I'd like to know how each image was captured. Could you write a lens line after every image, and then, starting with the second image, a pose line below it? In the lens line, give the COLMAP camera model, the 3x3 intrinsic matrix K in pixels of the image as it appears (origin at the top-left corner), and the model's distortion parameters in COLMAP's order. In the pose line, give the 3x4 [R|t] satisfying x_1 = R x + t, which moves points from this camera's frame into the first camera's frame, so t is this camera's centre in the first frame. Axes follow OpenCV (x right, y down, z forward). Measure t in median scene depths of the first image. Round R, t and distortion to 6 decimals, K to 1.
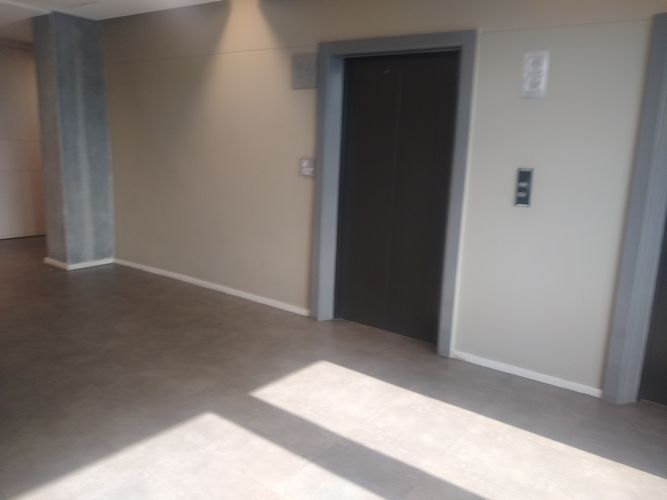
lens RADIAL K [[542.6, 0, 332.0], [0, 542.6, 247.5], [0, 0, 1]] dist [0.004458, 0.006988]
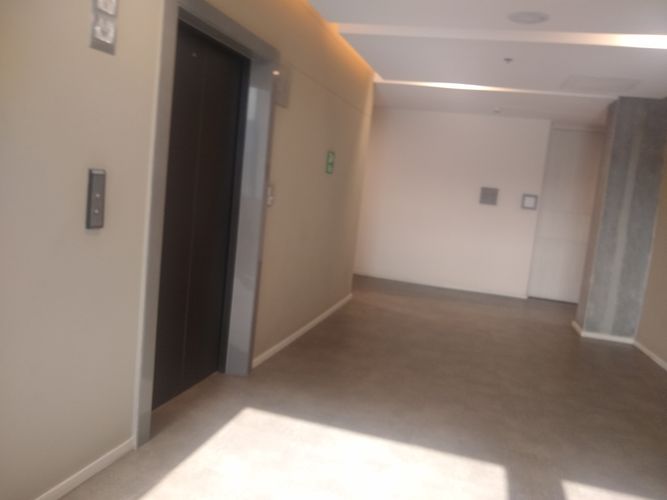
lens RADIAL K [[542.6, 0, 332.0], [0, 542.6, 247.5], [0, 0, 1]] dist [0.004458, 0.006988]
pose [[0.362846, 0.101788, -0.926273, 0.280824], [-0.267046, 0.963683, 0.001290, 0.004913], [0.892765, 0.246889, 0.376851, 0.144148]]
